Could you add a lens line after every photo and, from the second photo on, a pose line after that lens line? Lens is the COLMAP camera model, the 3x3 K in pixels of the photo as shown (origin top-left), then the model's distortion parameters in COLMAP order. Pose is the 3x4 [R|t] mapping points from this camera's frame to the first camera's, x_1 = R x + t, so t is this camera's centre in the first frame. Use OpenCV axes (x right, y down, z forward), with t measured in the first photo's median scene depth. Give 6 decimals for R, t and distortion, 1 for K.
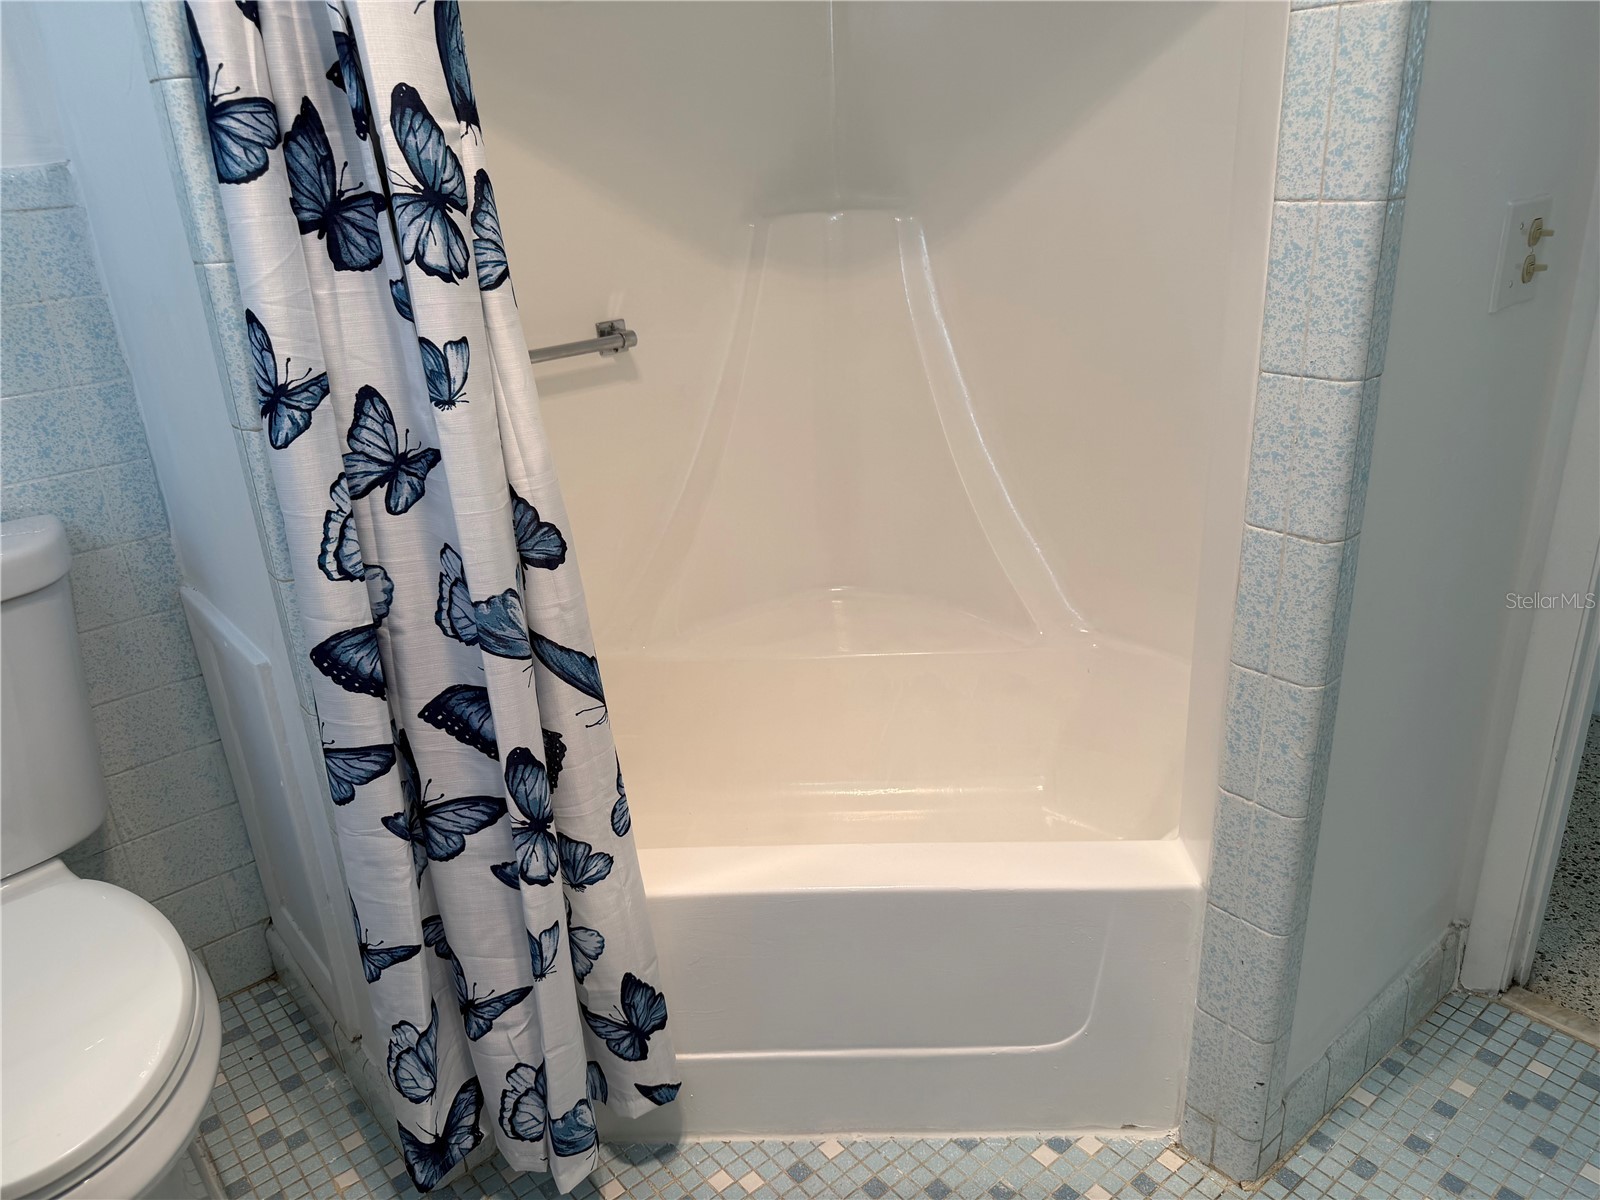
lens RADIAL K [[1123.8, 0, 801.8], [0, 1123.8, 604.7], [0, 0, 1]] dist [0.126093, -0.242518]
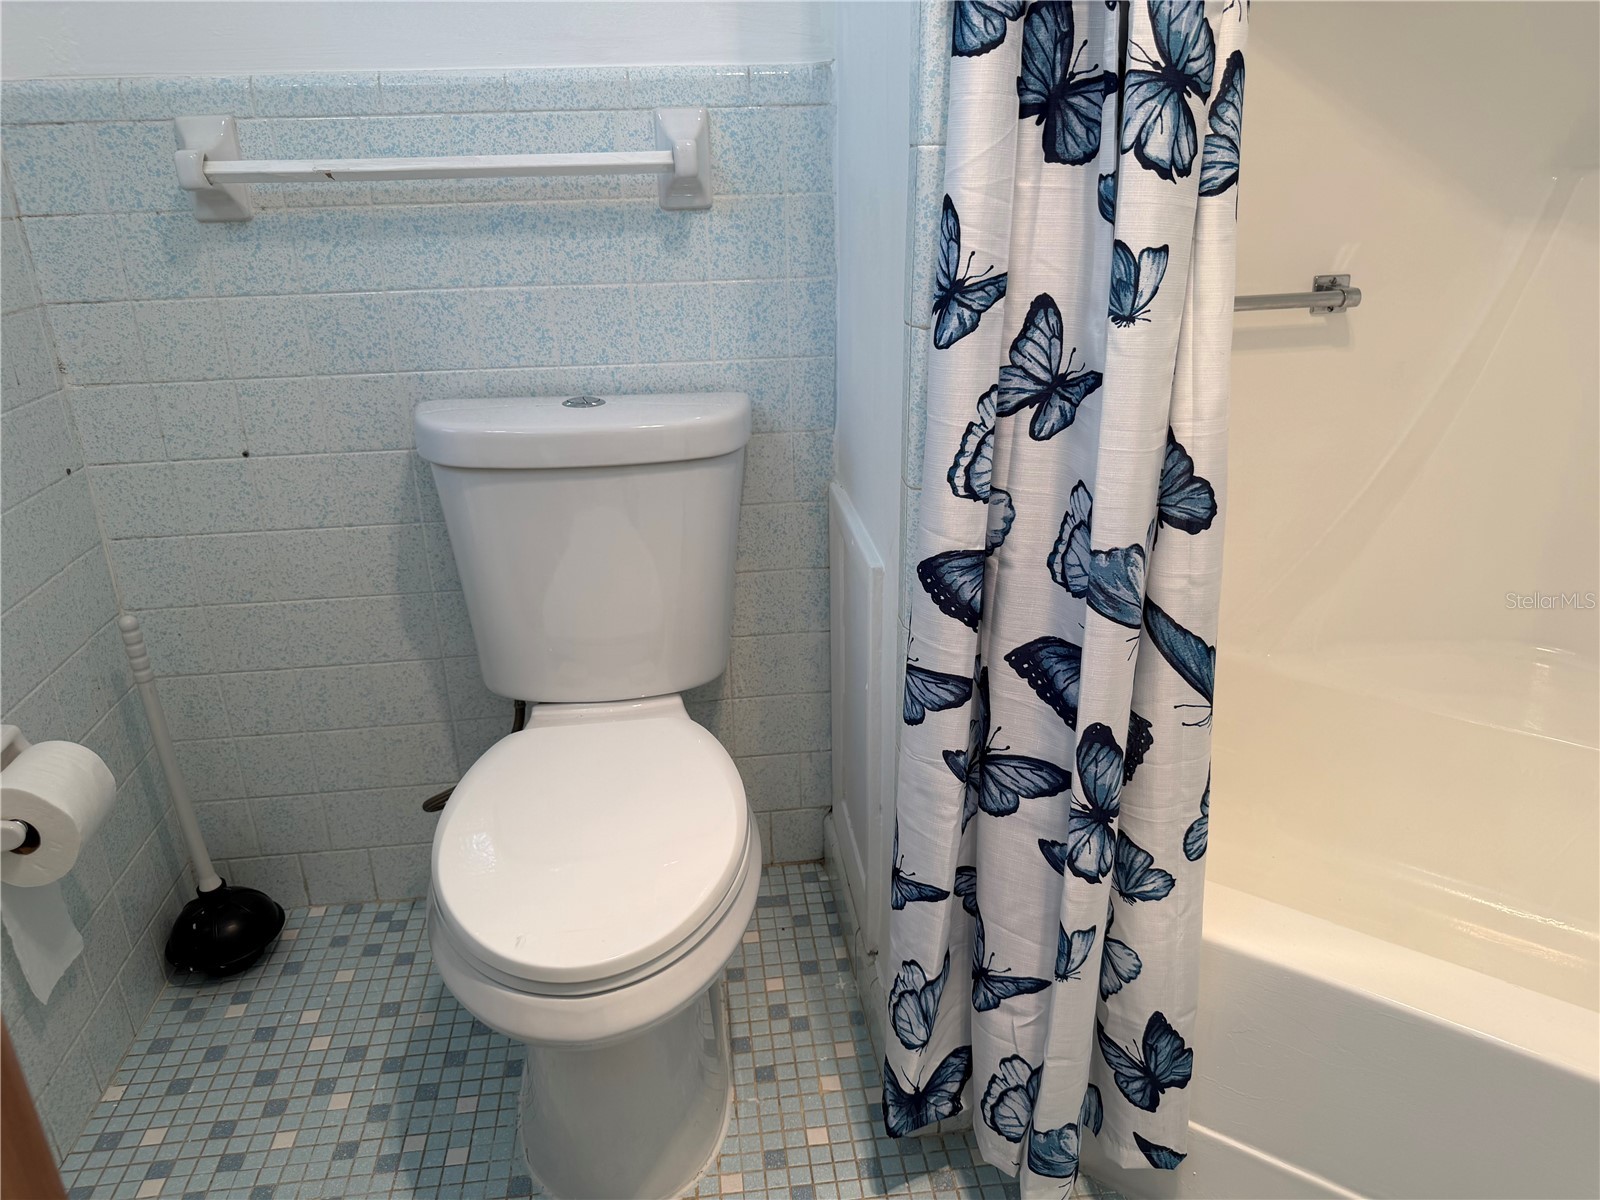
lens RADIAL K [[1123.8, 0, 801.8], [0, 1123.8, 604.7], [0, 0, 1]] dist [0.126093, -0.242518]
pose [[0.832063, 0.245595, -0.497347, -0.027791], [-0.234344, 0.968332, 0.086114, 0.015358], [0.502746, 0.044898, 0.863267, 0.121085]]
